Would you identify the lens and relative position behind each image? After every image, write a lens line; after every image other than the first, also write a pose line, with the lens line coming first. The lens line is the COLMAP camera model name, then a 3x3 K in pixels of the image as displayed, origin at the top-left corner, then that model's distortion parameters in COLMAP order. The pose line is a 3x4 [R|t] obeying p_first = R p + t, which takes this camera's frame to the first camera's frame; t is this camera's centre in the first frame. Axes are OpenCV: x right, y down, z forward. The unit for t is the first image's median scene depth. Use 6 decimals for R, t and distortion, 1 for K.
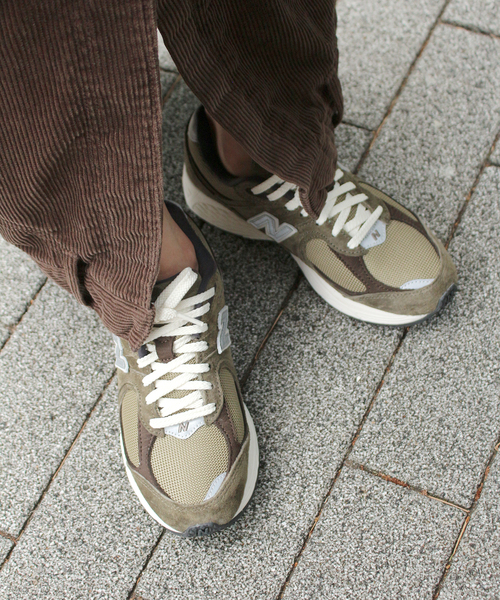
lens RADIAL K [[906.3, 0, 250.0], [0, 906.3, 300.0], [0, 0, 1]] dist [-0.030069, 0.001380]
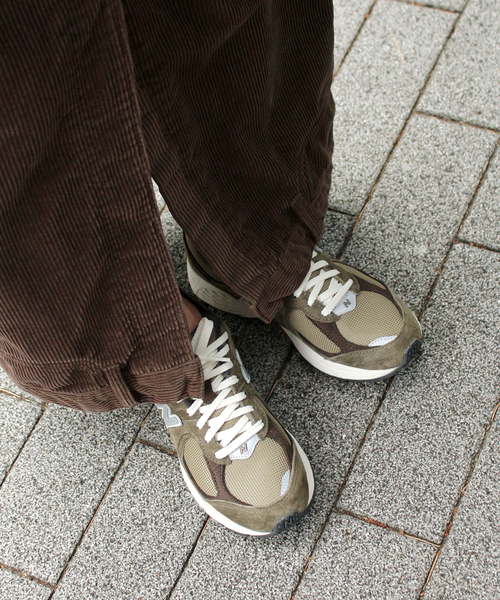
lens RADIAL K [[906.3, 0, 250.0], [0, 906.3, 300.0], [0, 0, 1]] dist [-0.030069, 0.001380]
pose [[0.998664, -0.047083, -0.021310, 0.032175], [0.045437, 0.996366, -0.072048, -0.009034], [0.024625, 0.070983, 0.997174, -0.165860]]
